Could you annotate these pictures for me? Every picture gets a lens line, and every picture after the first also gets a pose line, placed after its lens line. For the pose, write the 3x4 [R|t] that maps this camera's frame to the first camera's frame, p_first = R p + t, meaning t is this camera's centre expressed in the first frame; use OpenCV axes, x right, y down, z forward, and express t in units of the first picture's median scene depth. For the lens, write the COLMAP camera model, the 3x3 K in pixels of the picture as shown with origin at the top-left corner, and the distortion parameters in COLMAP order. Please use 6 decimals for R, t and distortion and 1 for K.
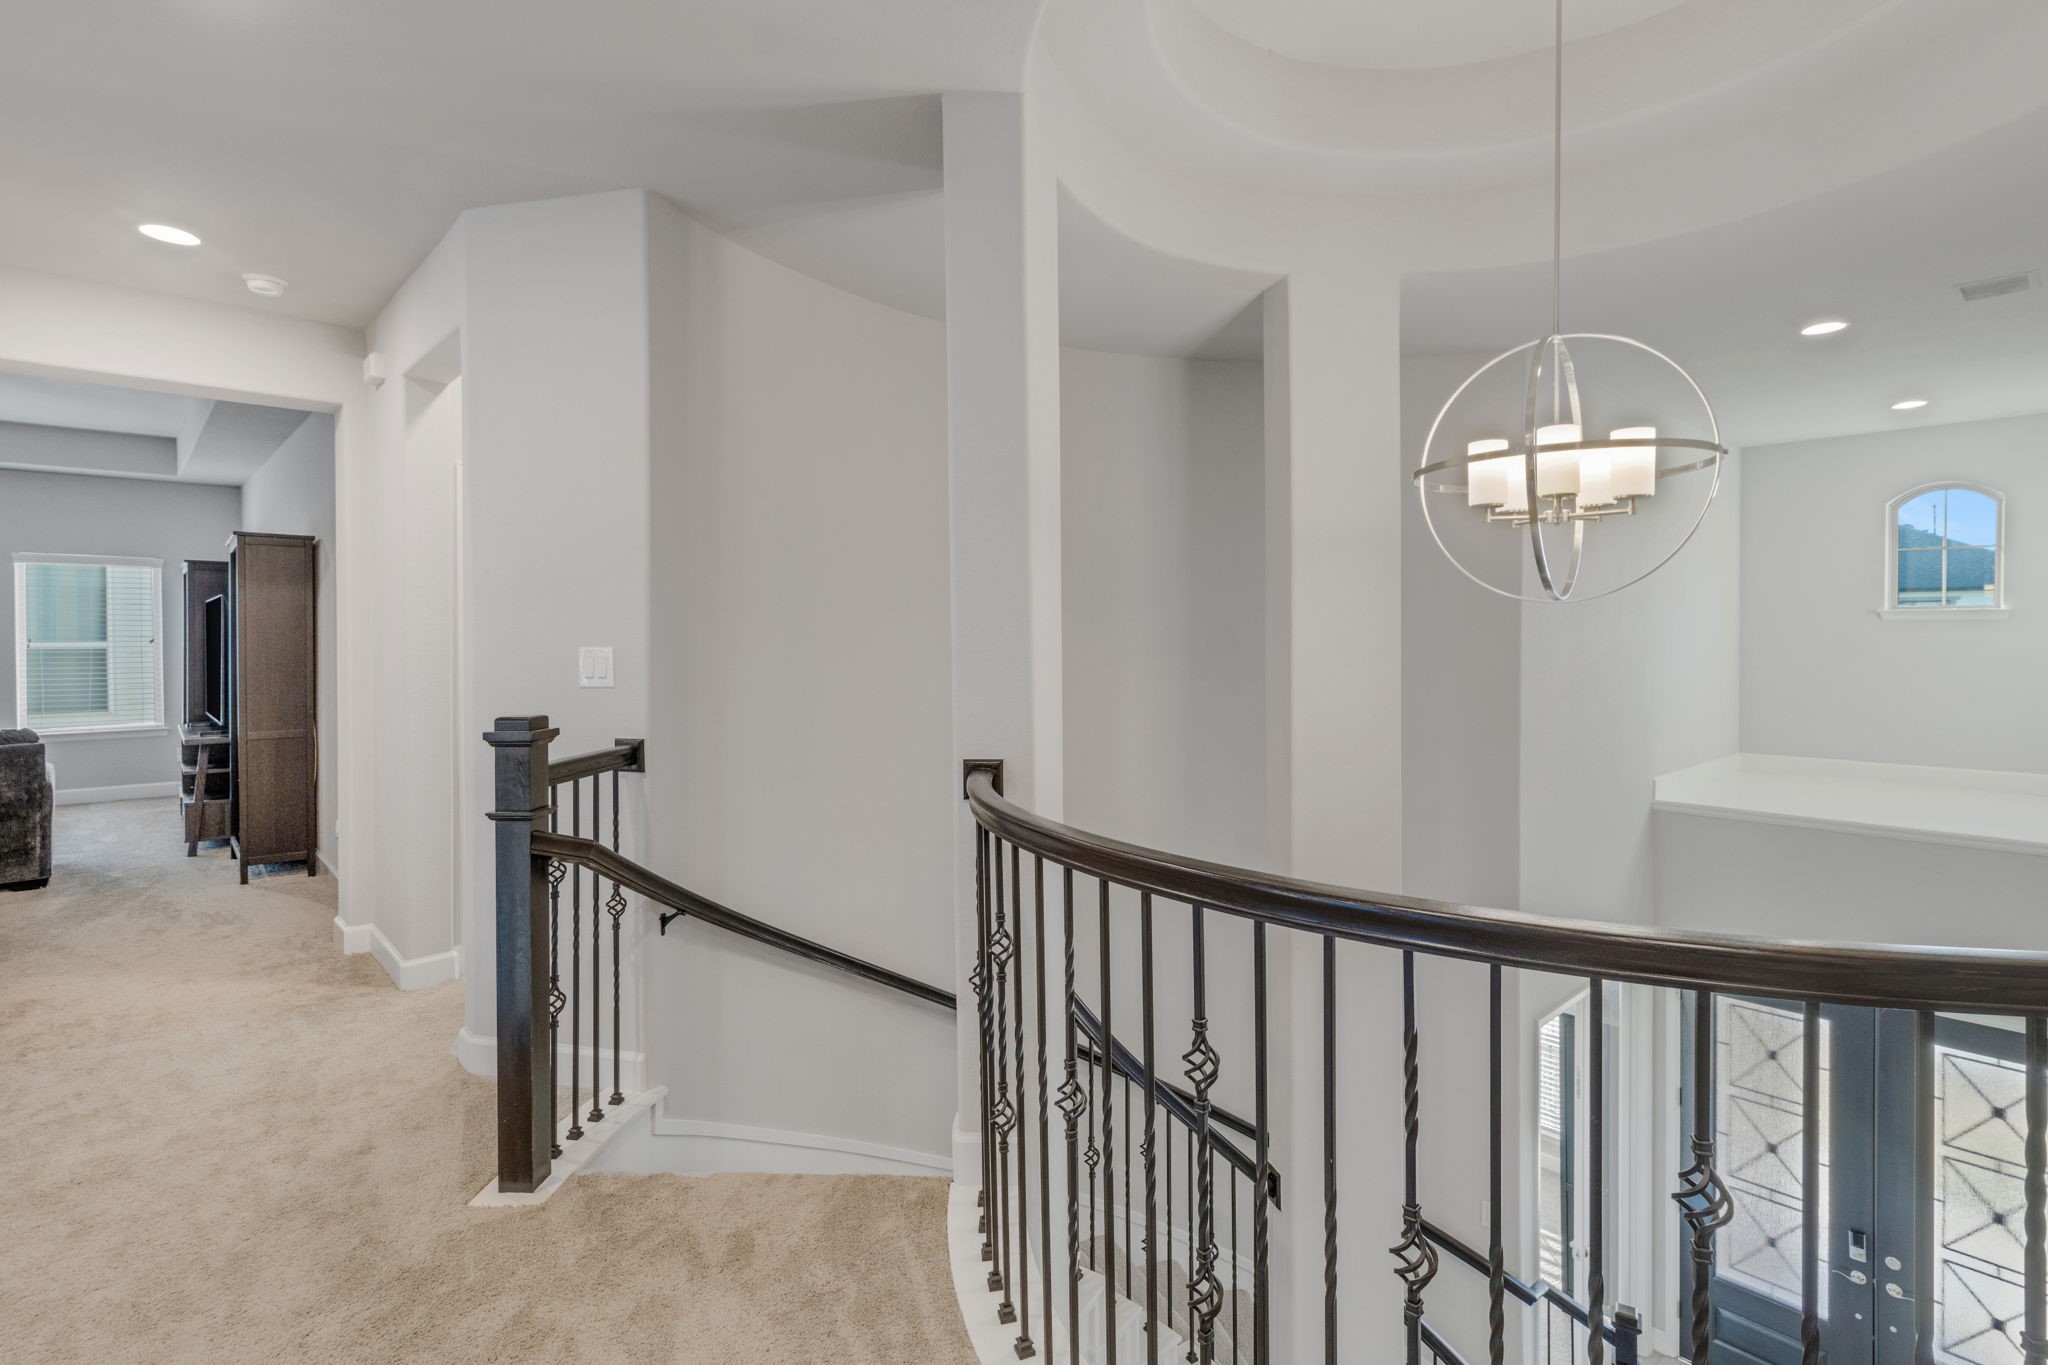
lens RADIAL K [[969.1, 0, 1044.4], [0, 969.1, 648.7], [0, 0, 1]] dist [0.005099, -0.001088]
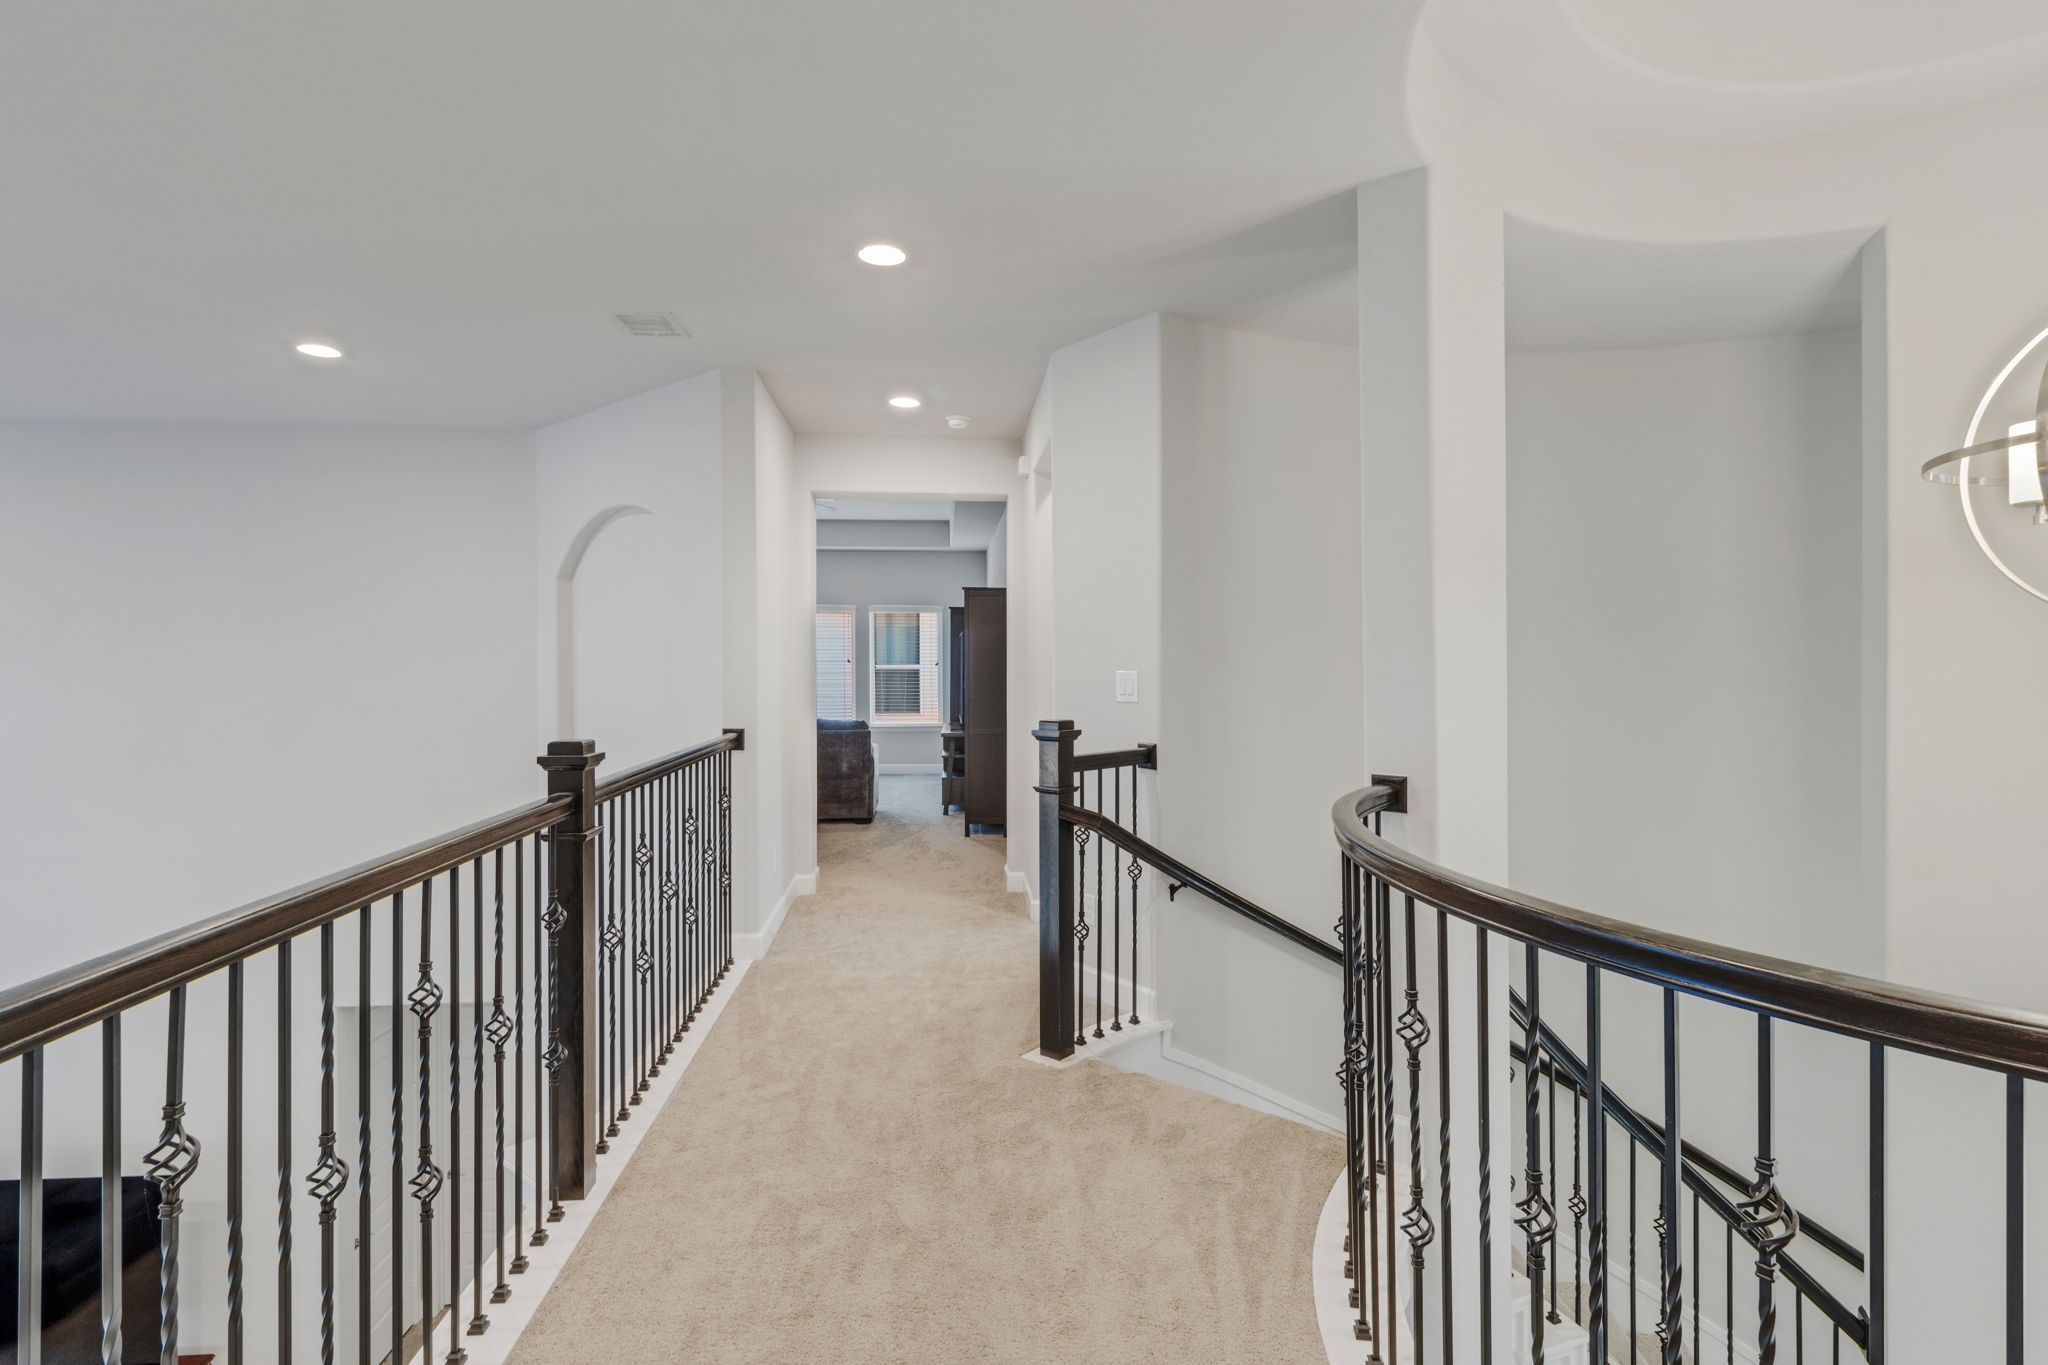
lens RADIAL K [[978.7, 0, 1062.4], [0, 978.7, 679.0], [0, 0, 1]] dist [0.004335, 0.000436]
pose [[0.799710, 0.014046, -0.600222, 0.266489], [-0.011231, 0.999901, 0.008435, -0.001383], [0.600282, -0.000004, 0.799789, -0.105247]]
